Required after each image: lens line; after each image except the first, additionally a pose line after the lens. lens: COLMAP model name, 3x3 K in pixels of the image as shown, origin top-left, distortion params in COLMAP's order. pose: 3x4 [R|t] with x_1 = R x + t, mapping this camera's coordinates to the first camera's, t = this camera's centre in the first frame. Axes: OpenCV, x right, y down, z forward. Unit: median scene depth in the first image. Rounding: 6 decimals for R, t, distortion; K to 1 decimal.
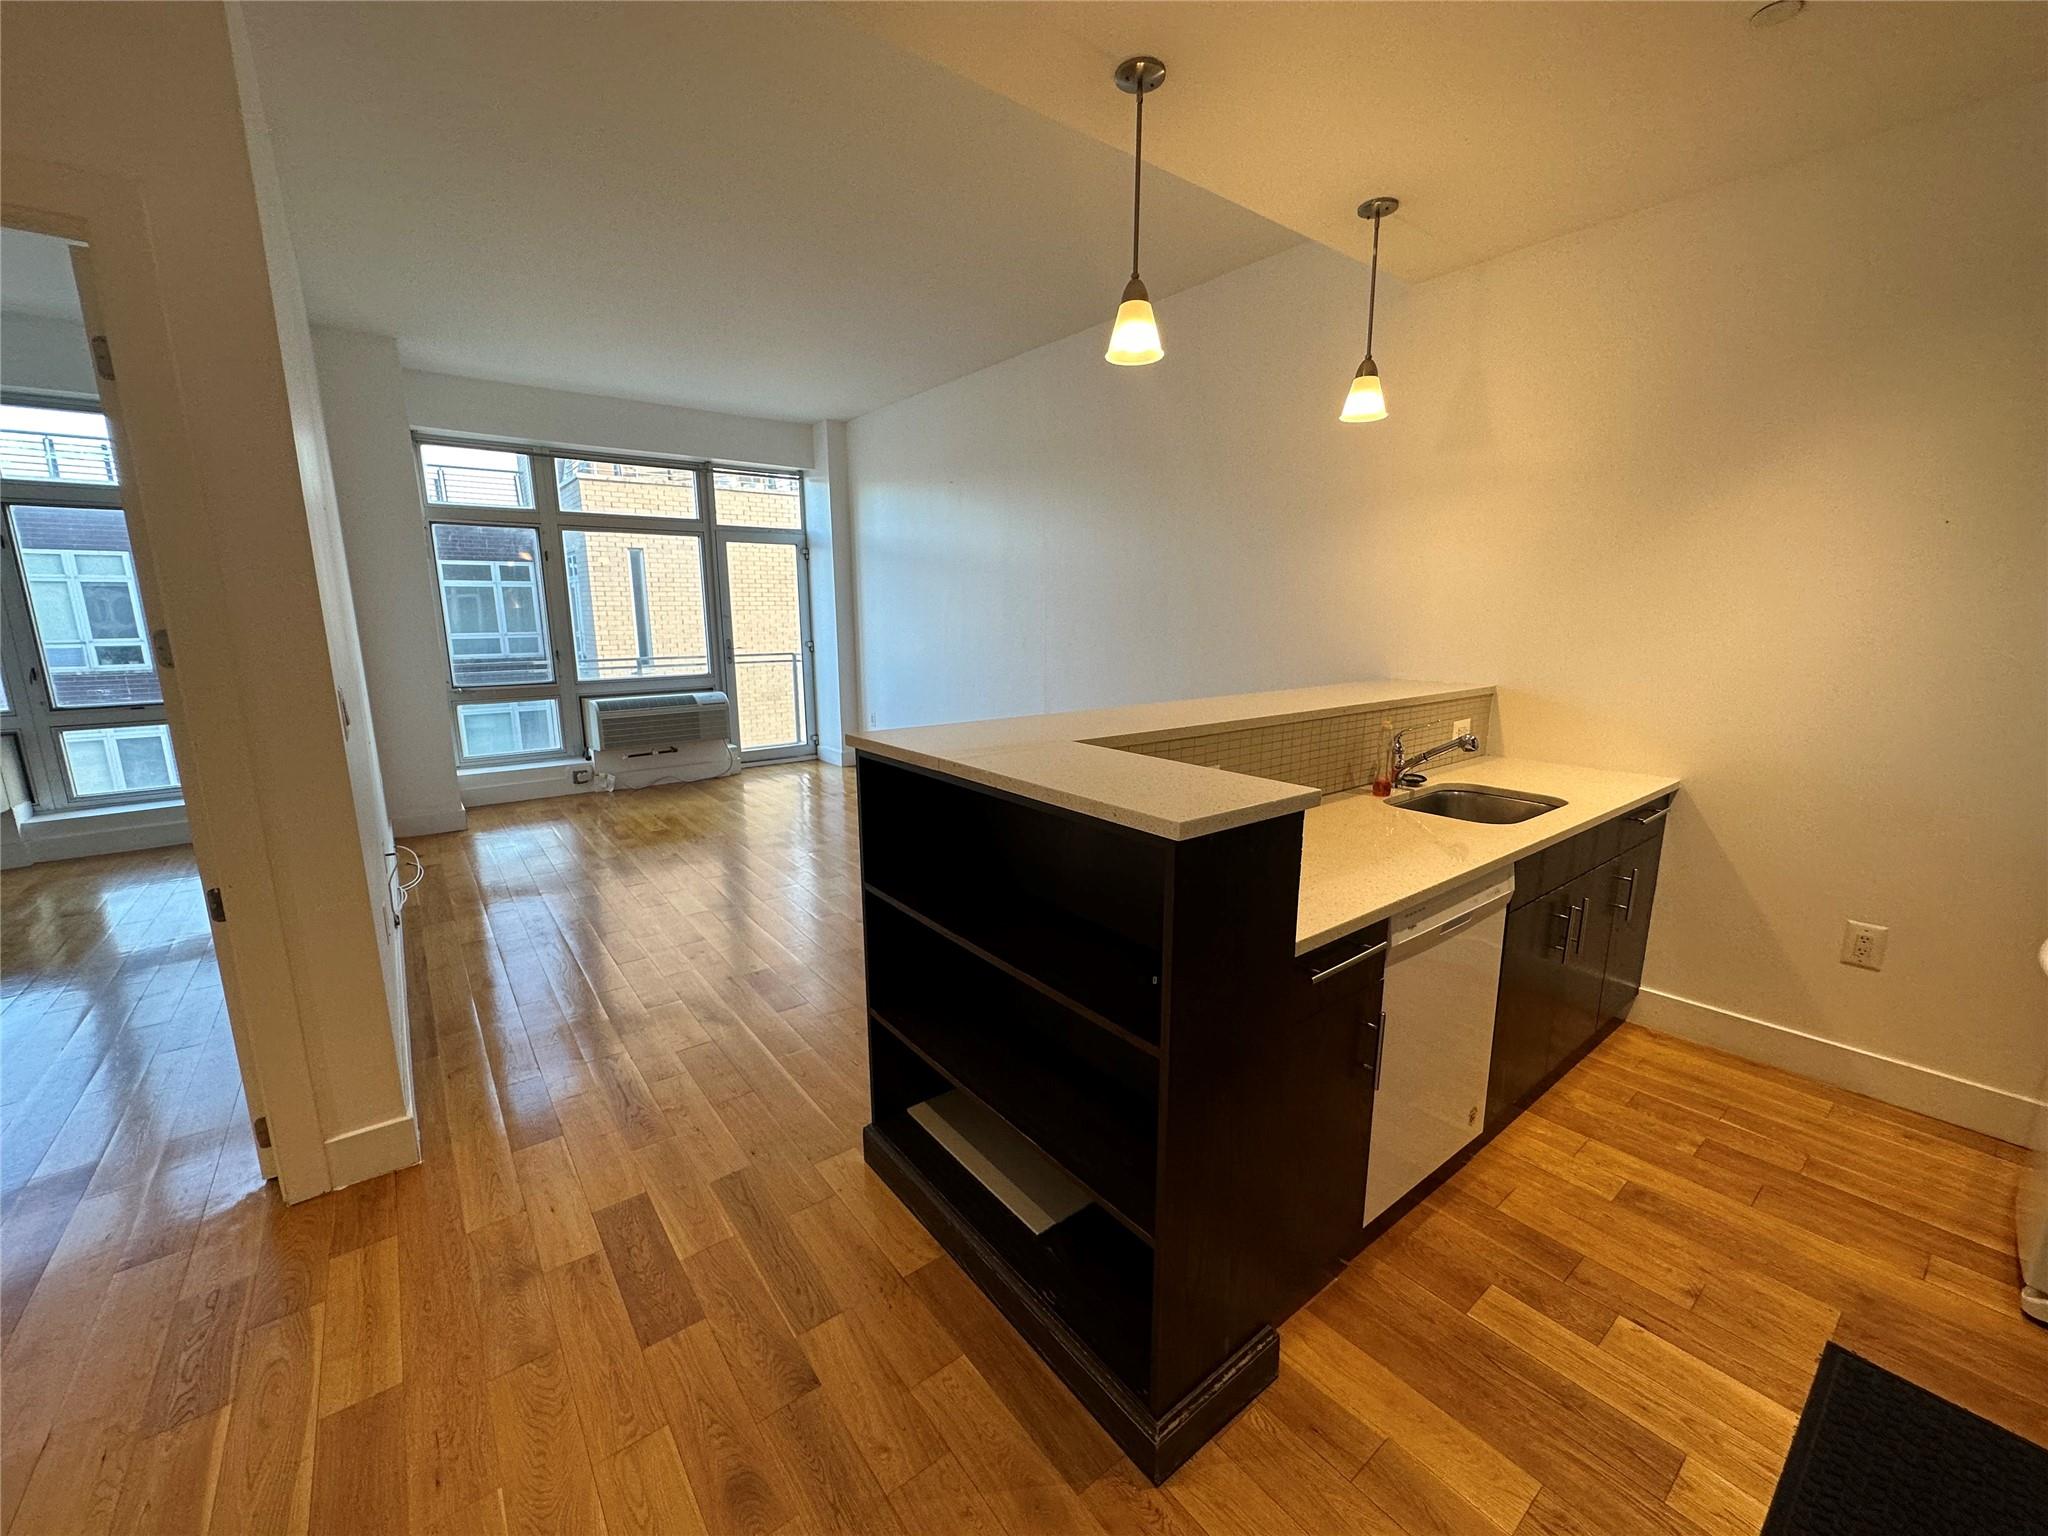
lens RADIAL K [[814.7, 0, 1022.2], [0, 814.7, 767.6], [0, 0, 1]] dist [-0.001860, 0.000257]
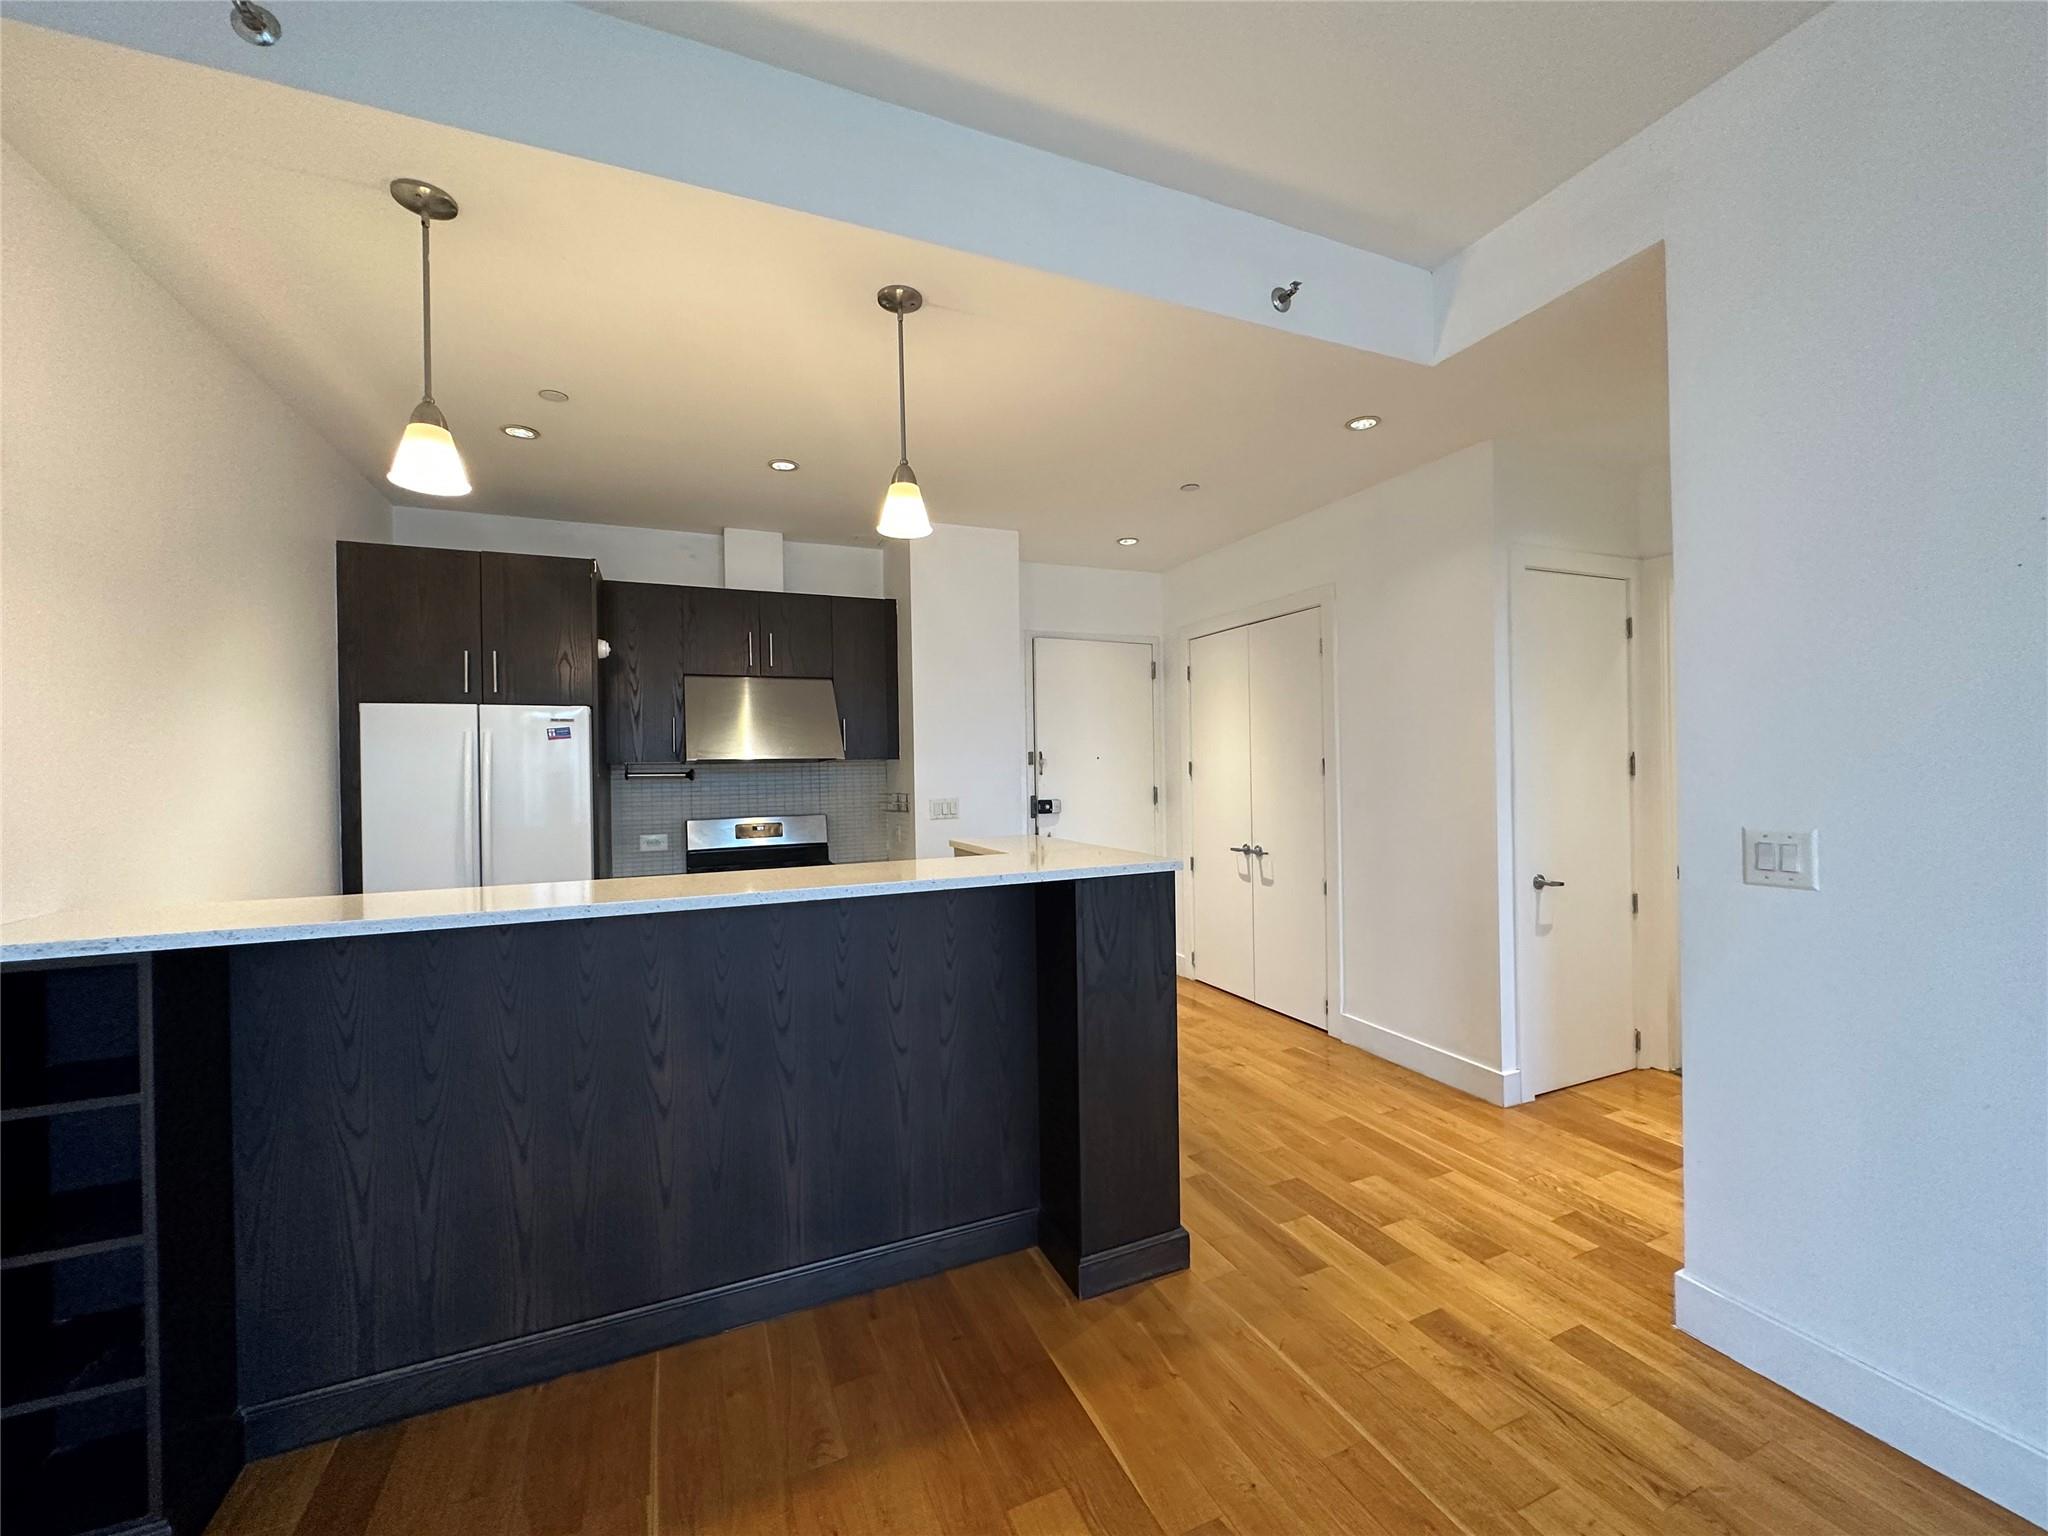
lens RADIAL K [[814.7, 0, 1022.2], [0, 814.7, 767.6], [0, 0, 1]] dist [-0.001860, 0.000257]
pose [[-0.967682, 0.017795, 0.251546, -0.256123], [0.066307, 0.980361, 0.185729, -0.356859], [-0.243301, 0.196406, -0.949858, 1.886712]]
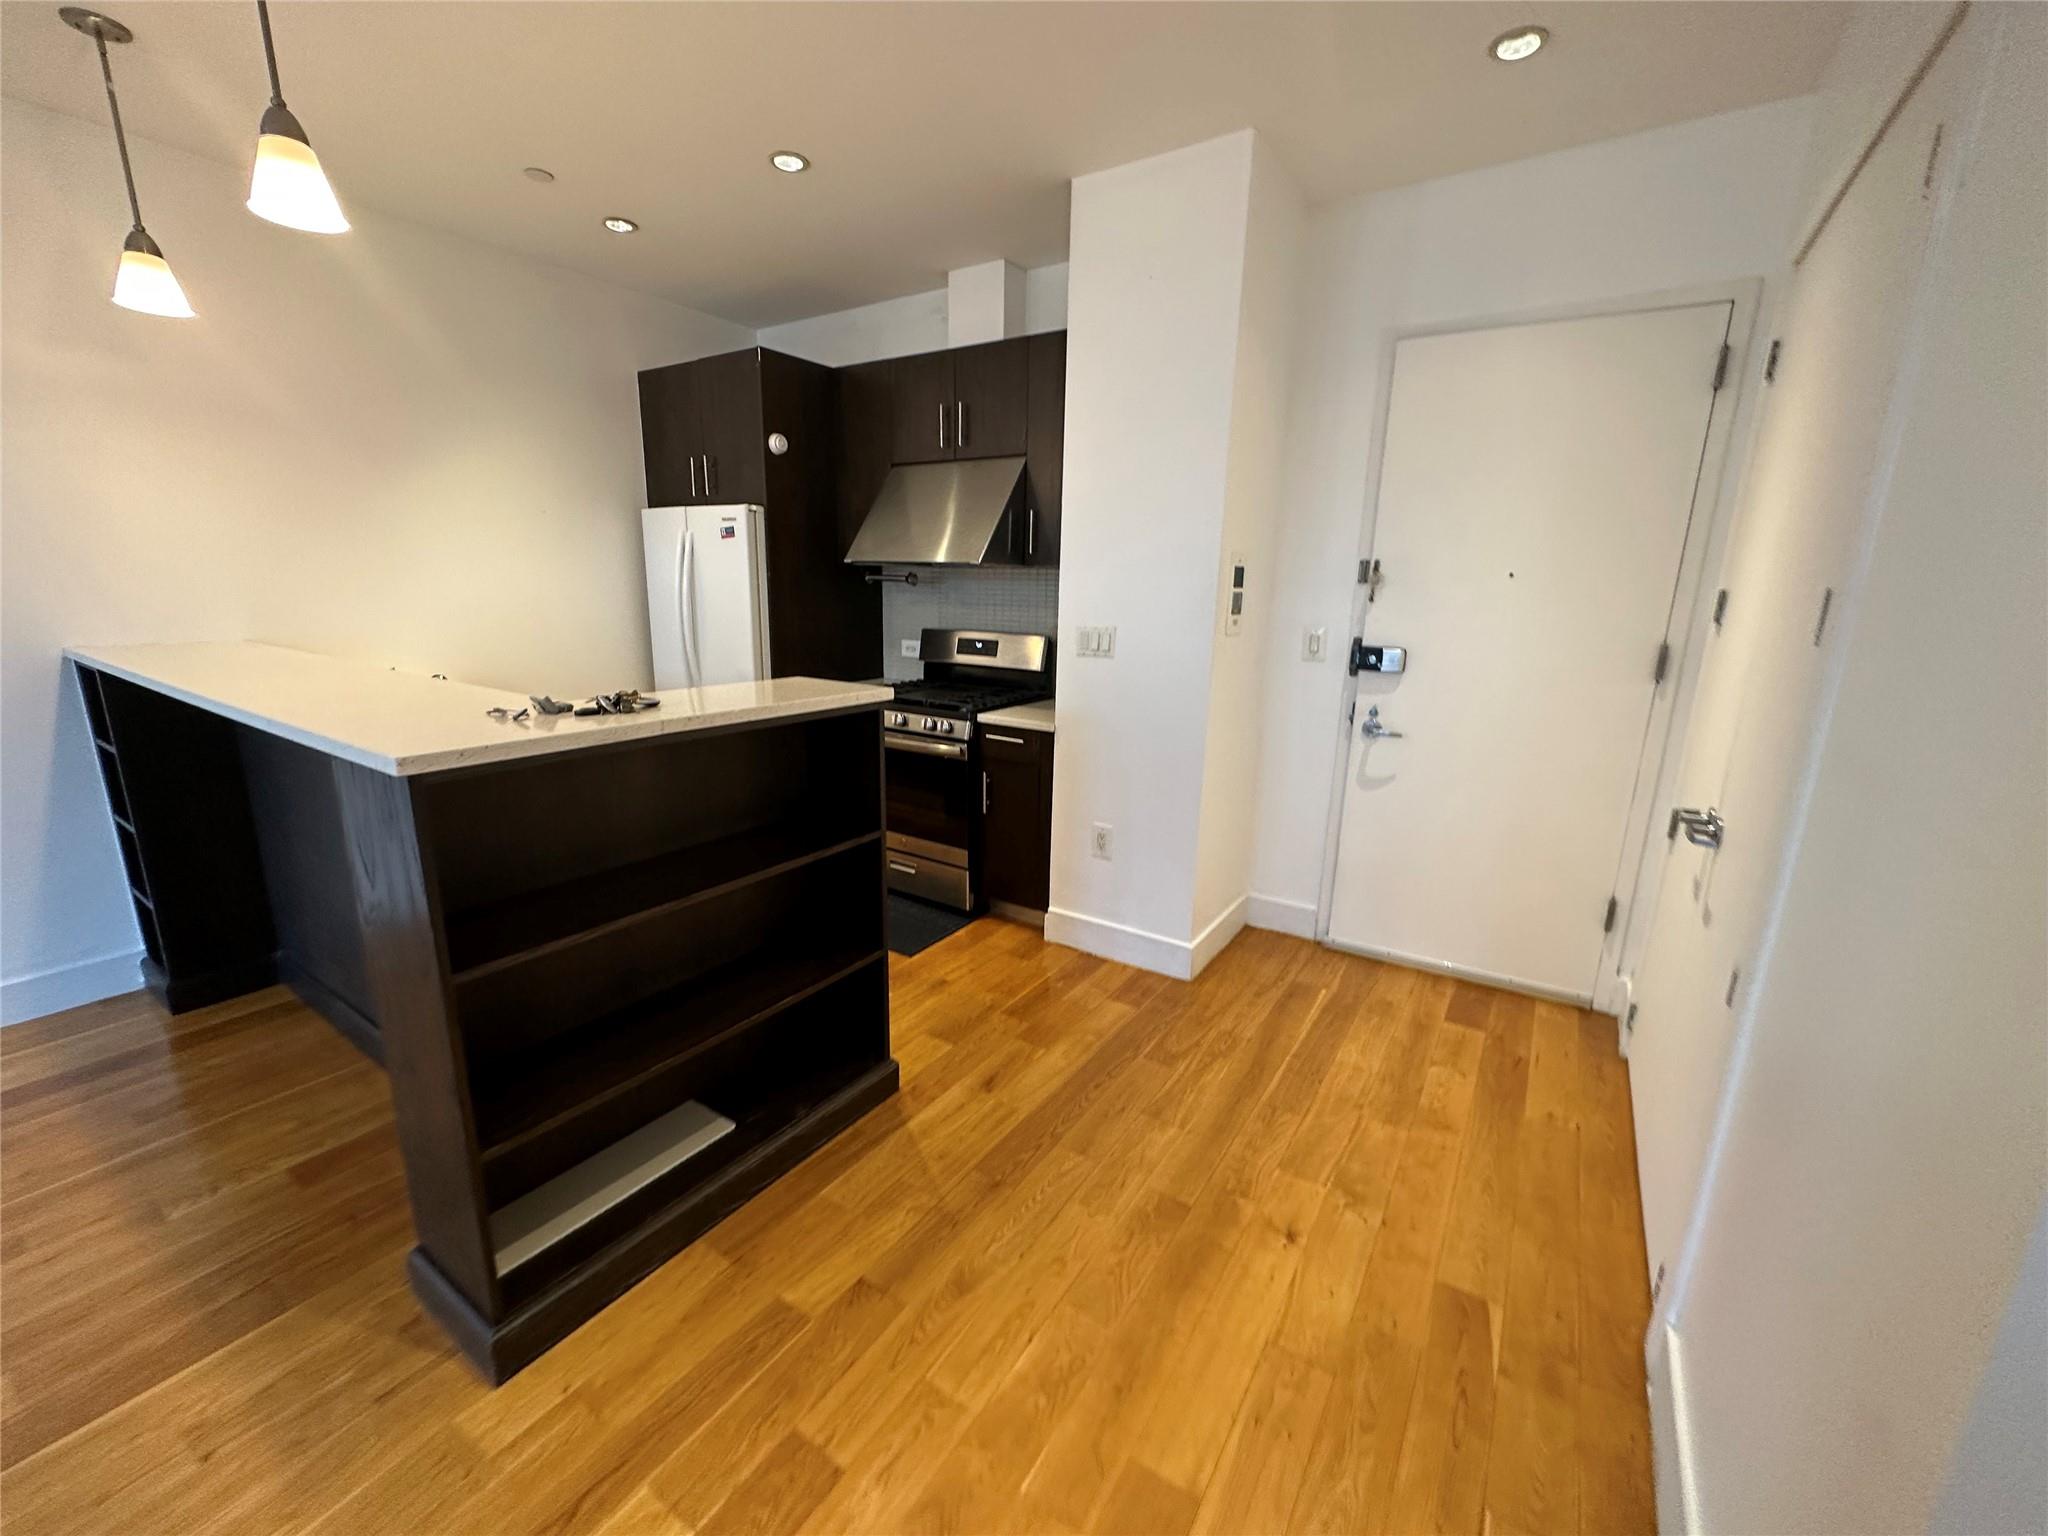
lens RADIAL K [[814.7, 0, 1022.2], [0, 814.7, 767.6], [0, 0, 1]] dist [-0.001860, 0.000257]
pose [[-0.316749, -0.221372, 0.922315, -0.814373], [0.160484, 0.945856, 0.282137, -0.116051], [-0.934834, 0.237383, -0.264072, 0.638398]]
